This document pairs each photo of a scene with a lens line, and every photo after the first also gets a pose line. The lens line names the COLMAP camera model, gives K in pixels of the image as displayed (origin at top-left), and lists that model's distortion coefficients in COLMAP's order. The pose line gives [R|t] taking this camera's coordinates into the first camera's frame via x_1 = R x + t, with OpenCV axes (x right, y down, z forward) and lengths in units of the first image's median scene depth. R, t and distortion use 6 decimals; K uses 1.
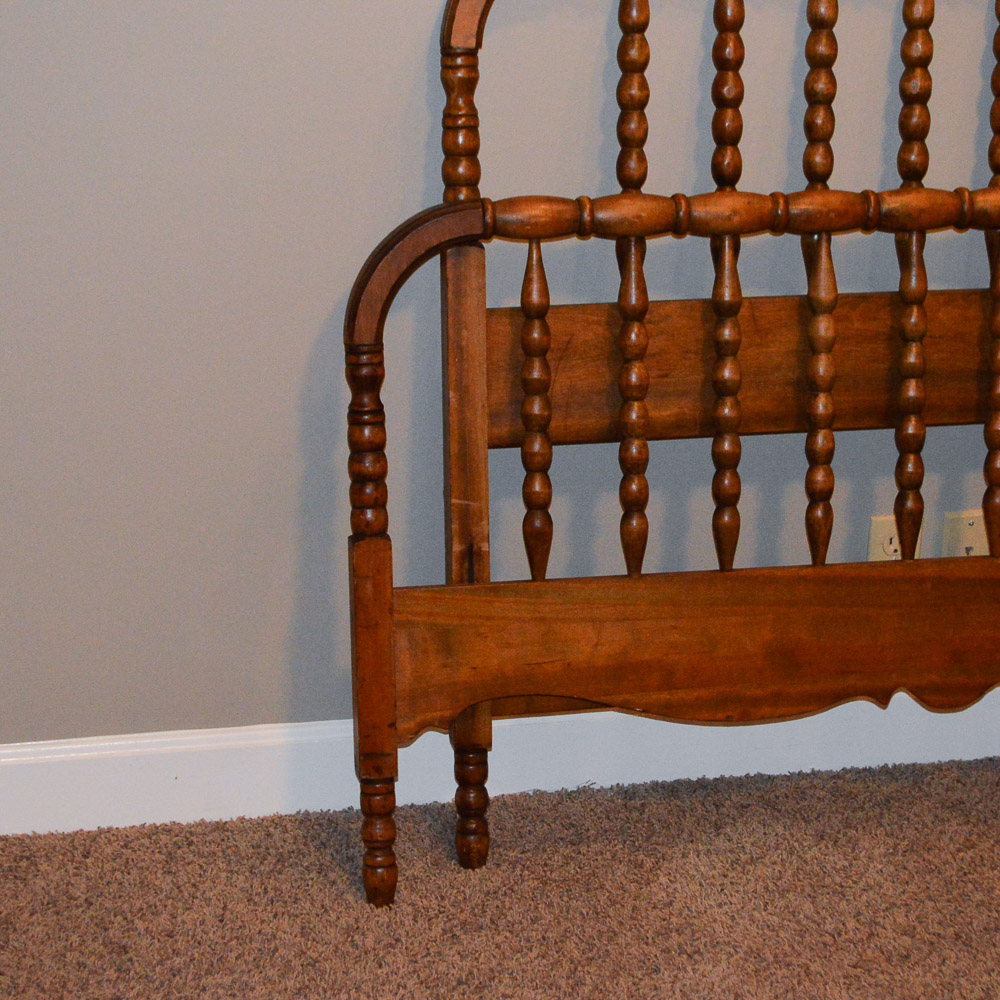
lens RADIAL K [[2404.9, 0, 551.4], [0, 2404.9, 510.0], [0, 0, 1]] dist [-0.020099, 0.000000]
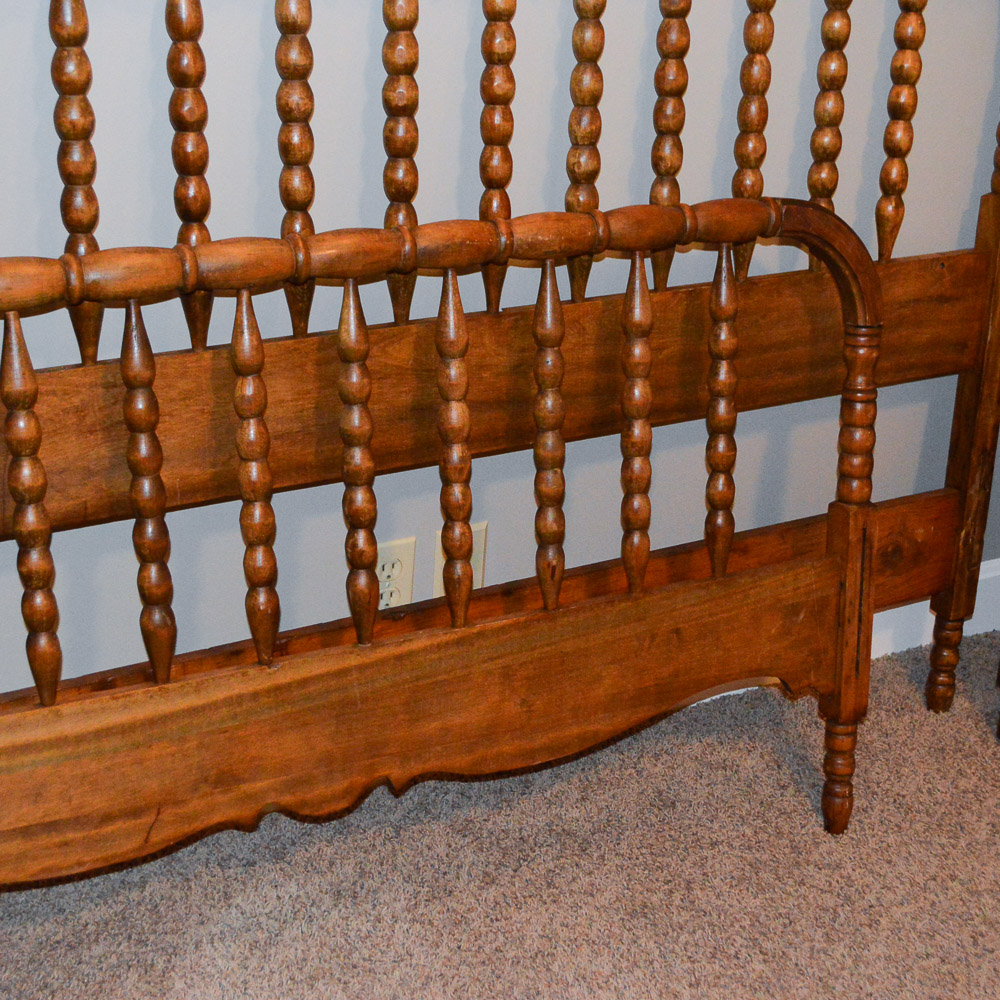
lens RADIAL K [[1737.2, 0, 518.5], [0, 1737.2, 490.1], [0, 0, 1]] dist [-0.052428, 0.000000]
pose [[0.954401, -0.088067, 0.285243, -0.000941], [0.051877, 0.989885, 0.132044, -0.115702], [-0.293986, -0.111225, 0.949316, 0.370384]]
